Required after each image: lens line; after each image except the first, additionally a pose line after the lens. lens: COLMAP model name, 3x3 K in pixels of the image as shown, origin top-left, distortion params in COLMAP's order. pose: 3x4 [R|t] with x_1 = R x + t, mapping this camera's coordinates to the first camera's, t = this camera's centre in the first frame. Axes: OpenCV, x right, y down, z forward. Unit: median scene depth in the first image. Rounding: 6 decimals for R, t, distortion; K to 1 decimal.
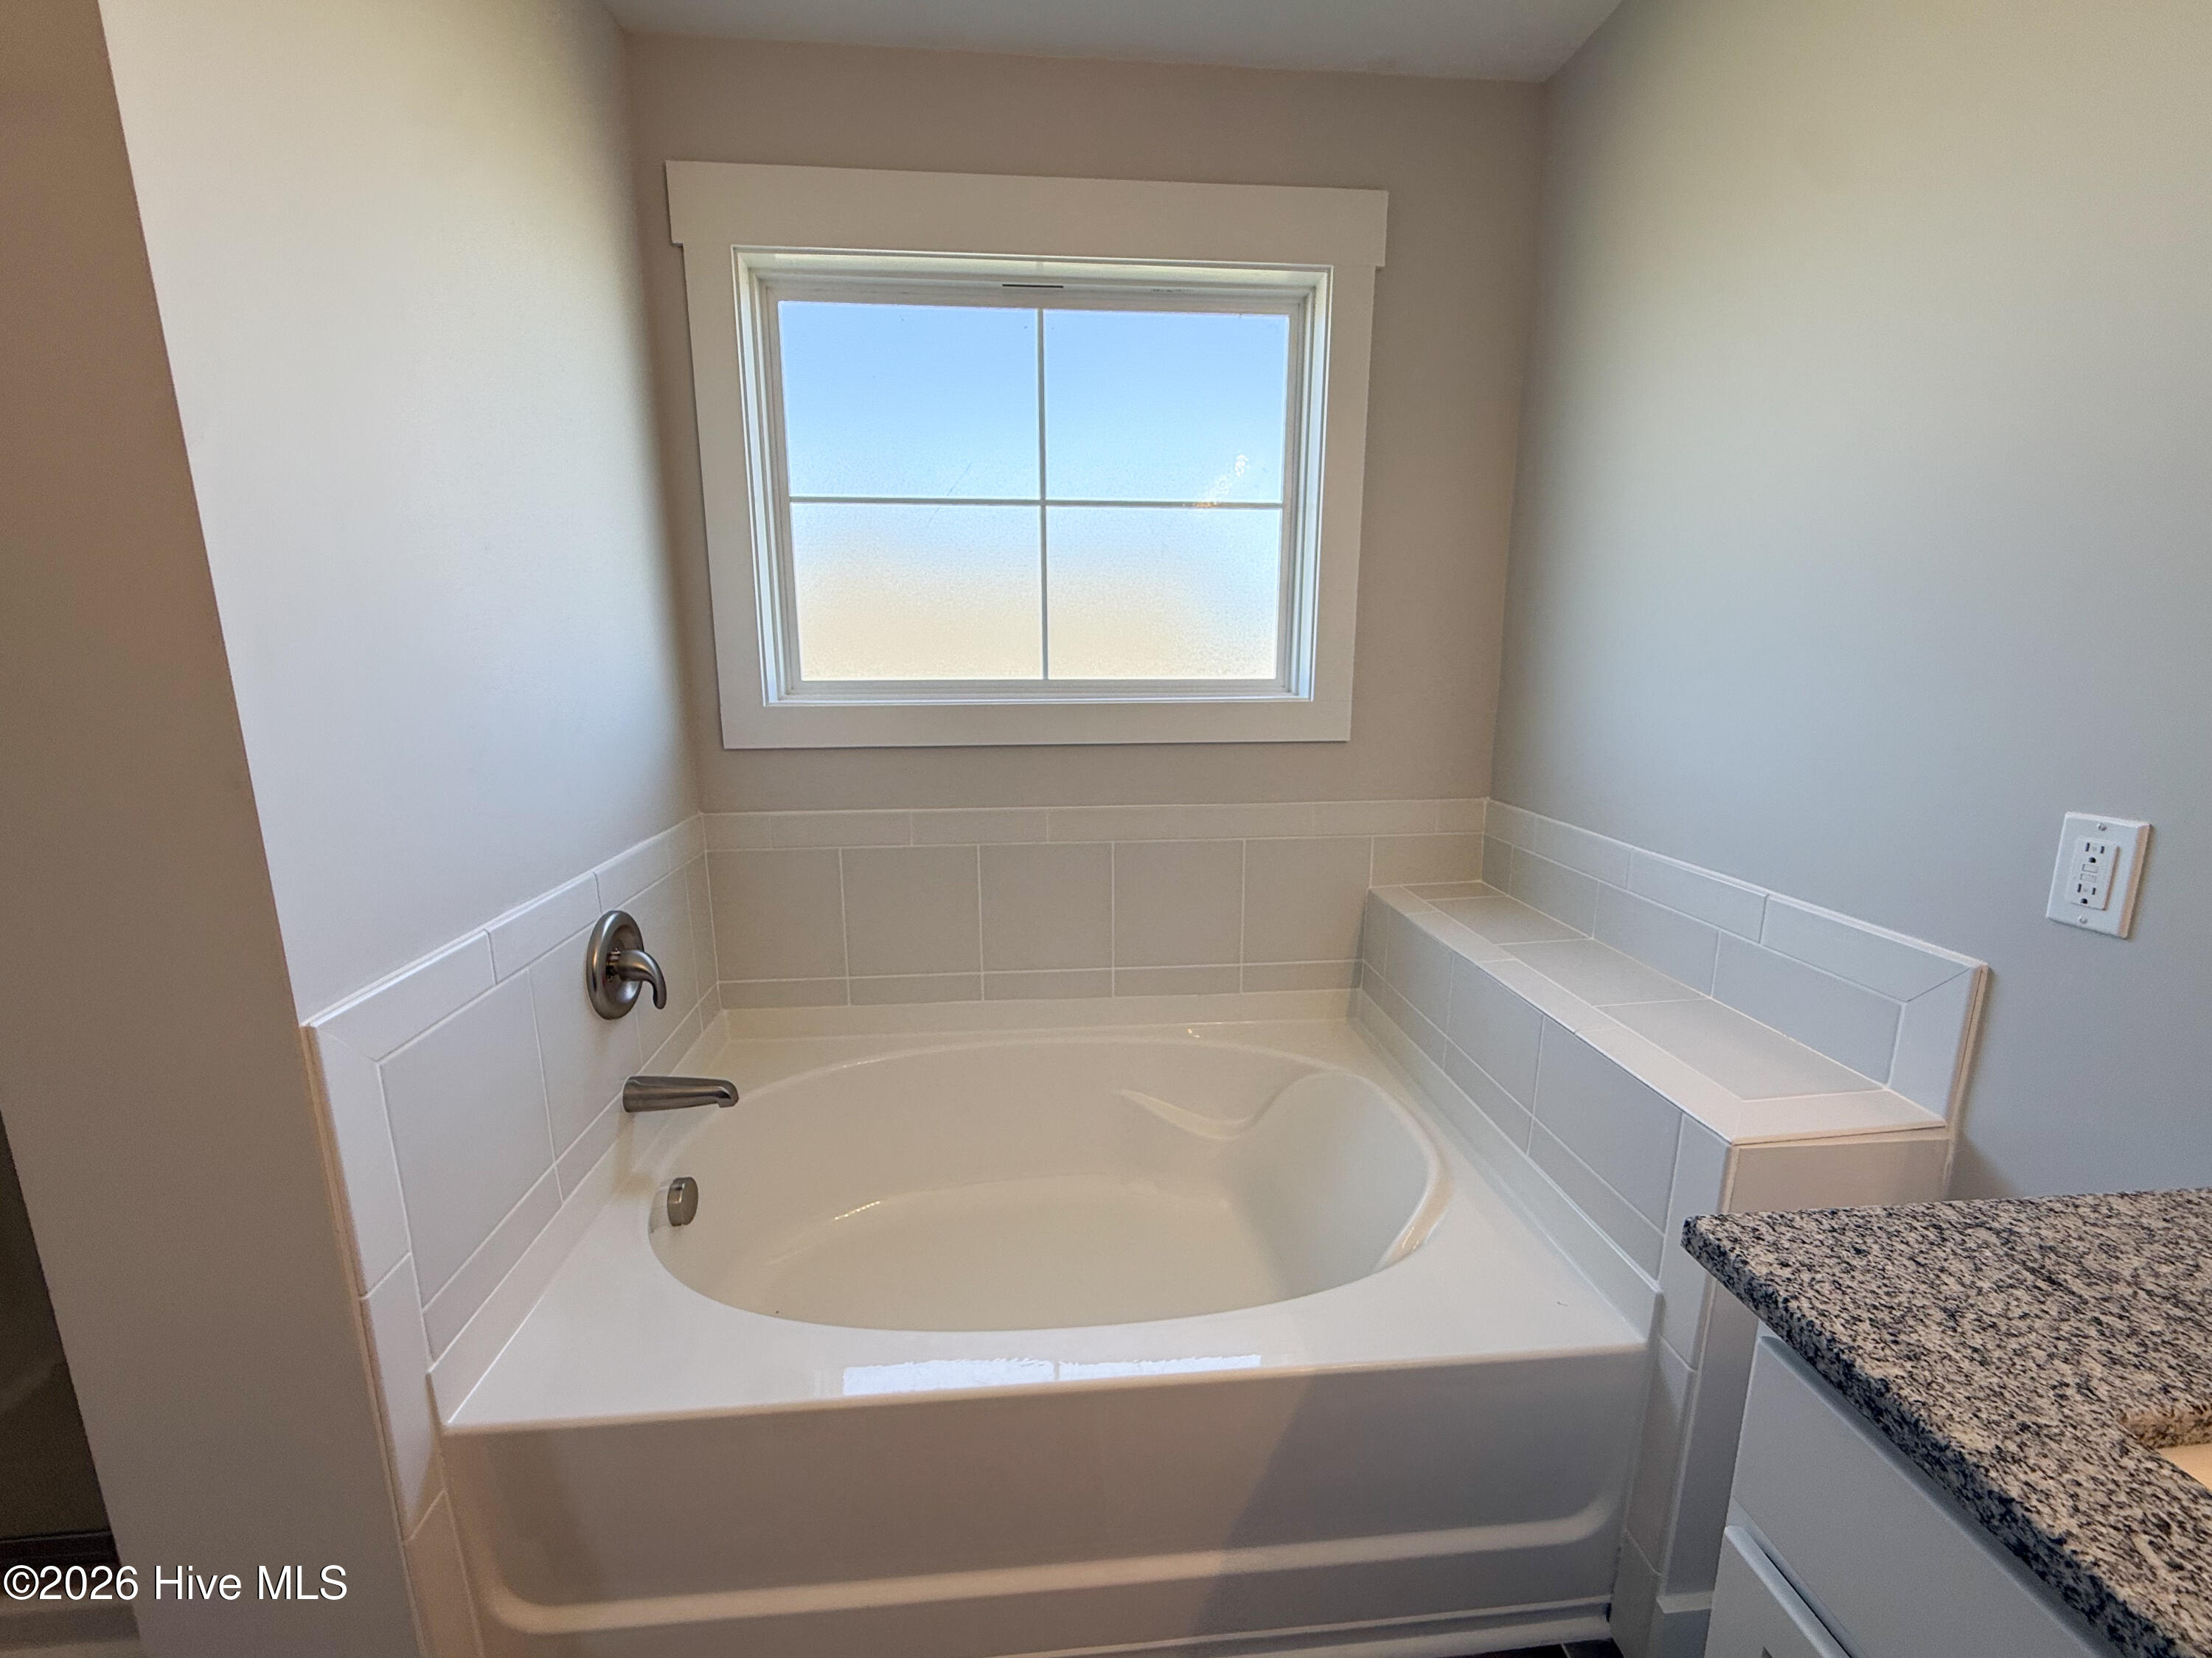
lens RADIAL K [[898.8, 0, 1106.0], [0, 898.8, 829.0], [0, 0, 1]] dist [0.000165, 0.000035]
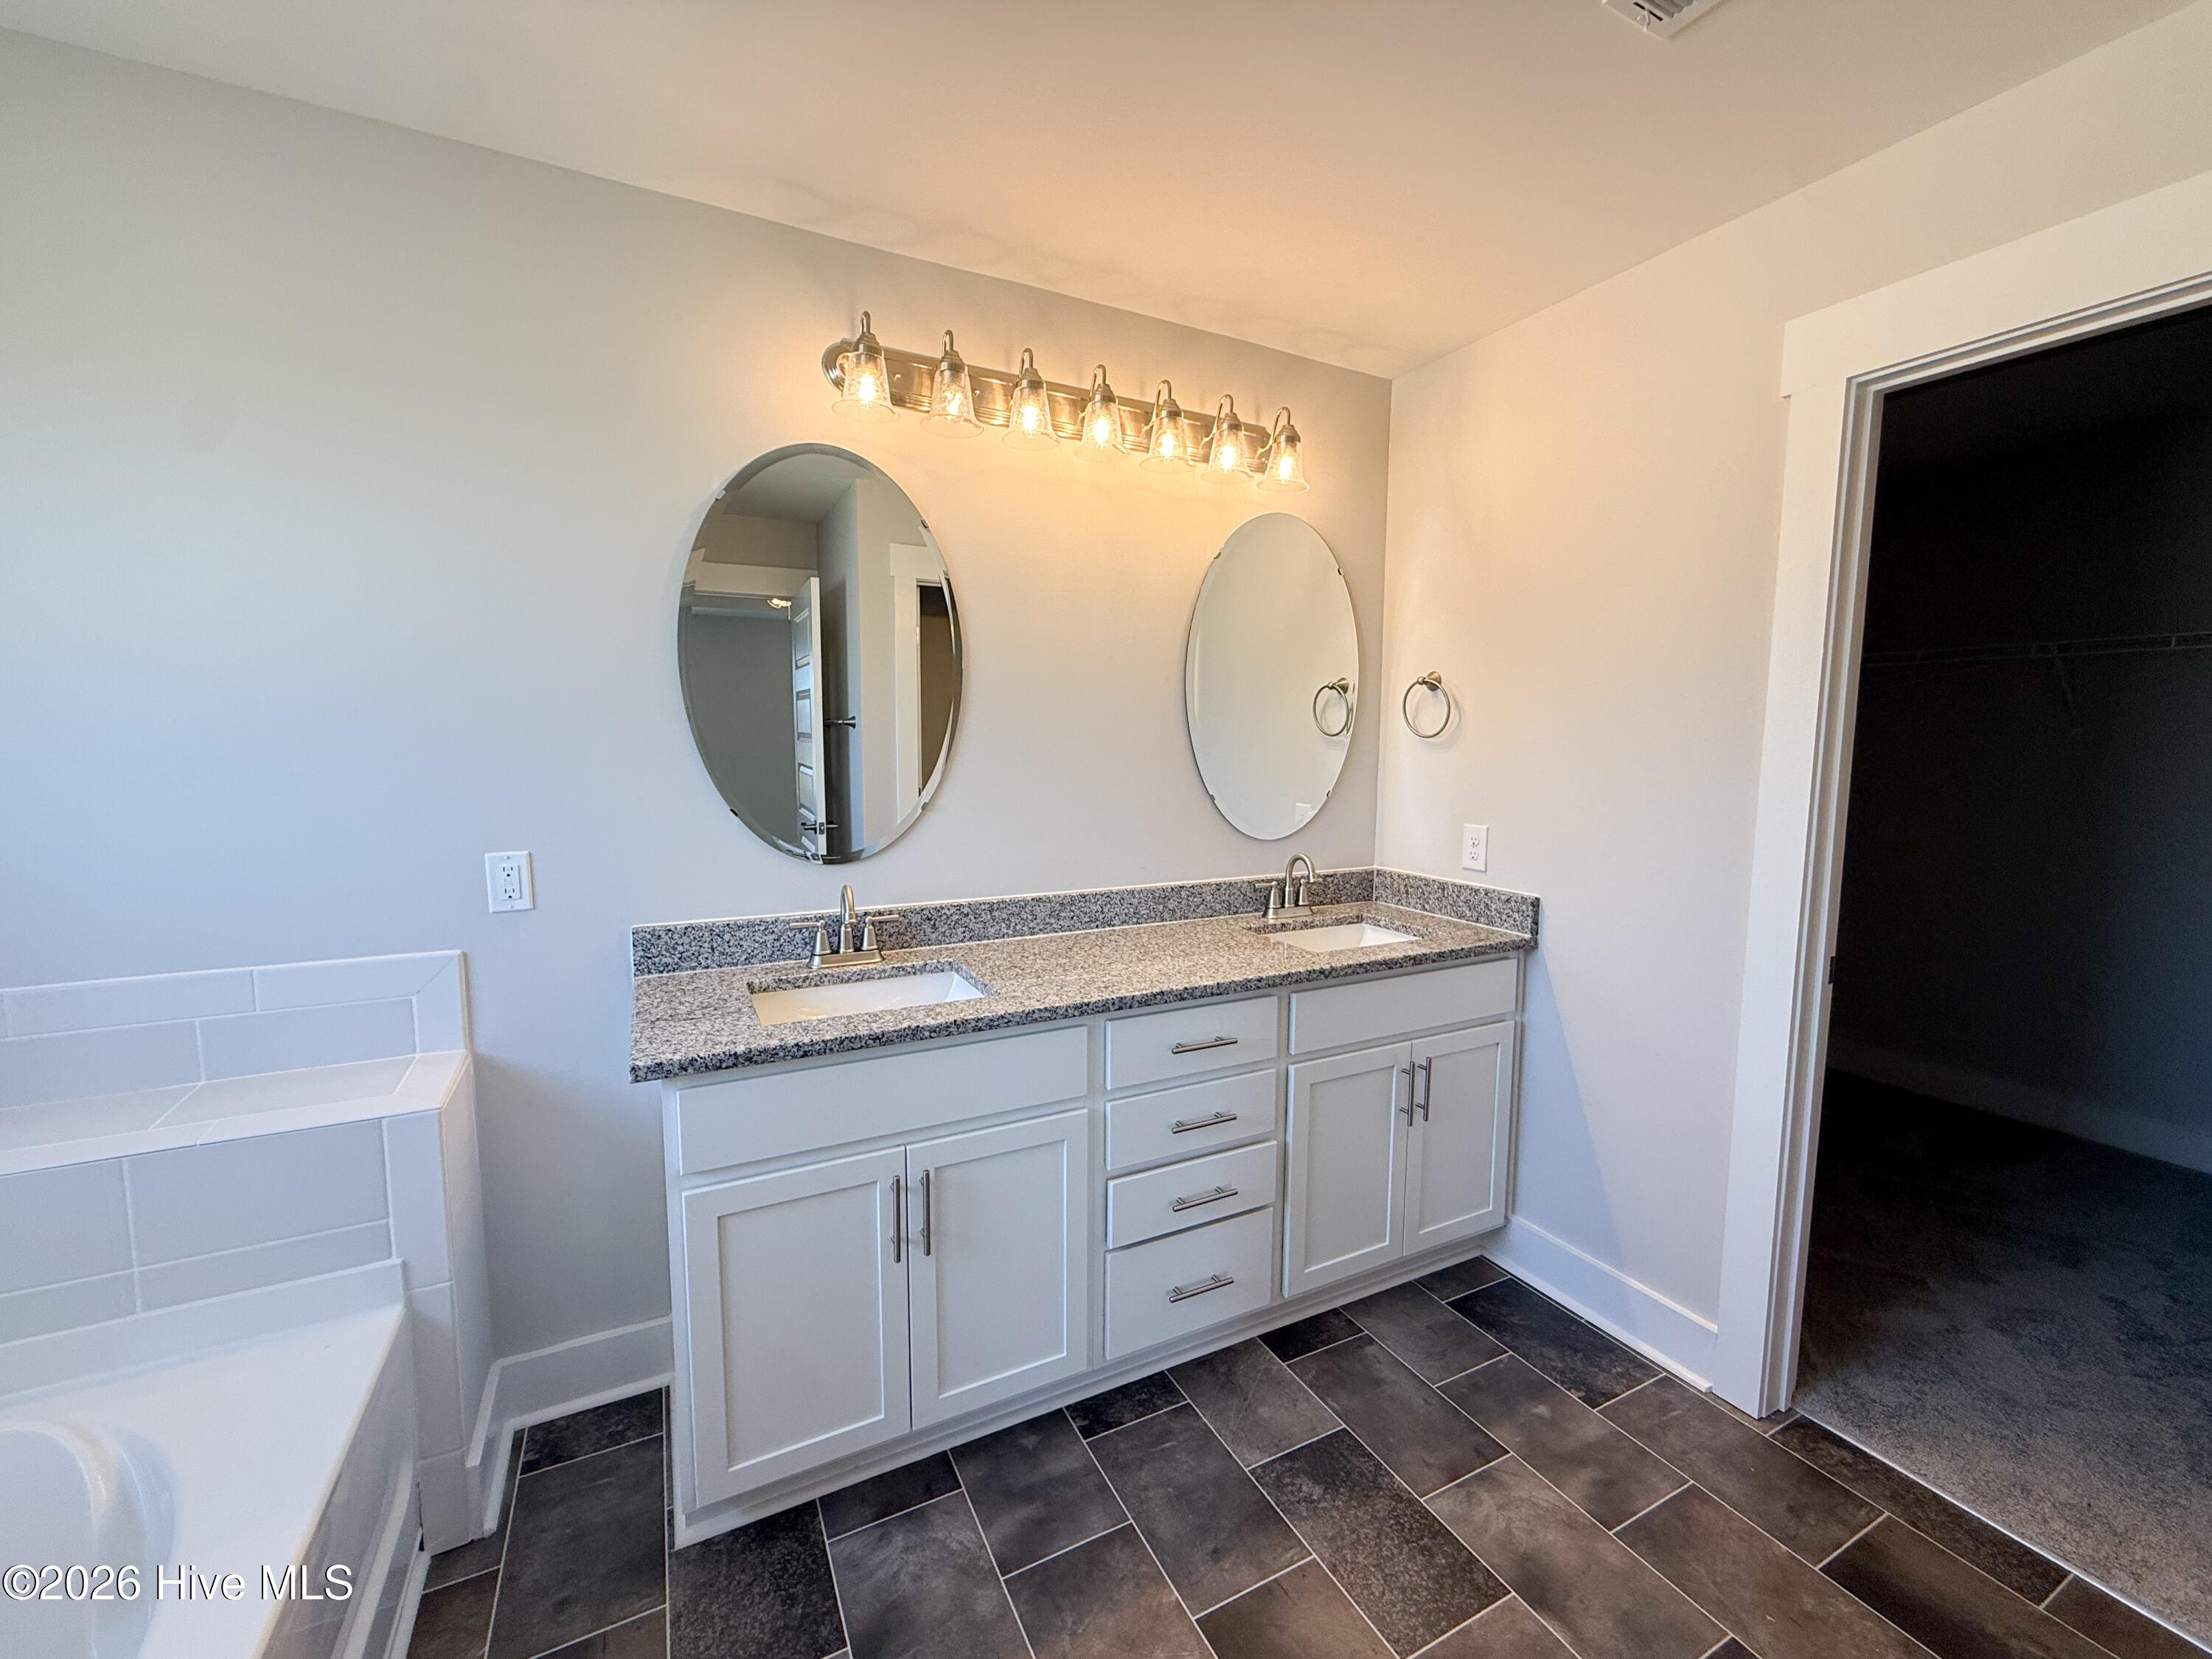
lens RADIAL K [[898.9, 0, 1106.0], [0, 898.9, 829.5], [0, 0, 1]] dist [0.000165, 0.000035]
pose [[-0.376814, -0.096913, 0.921205, -1.146314], [0.179930, 0.967910, 0.175426, -0.167783], [-0.908645, 0.231856, -0.347285, 0.491458]]
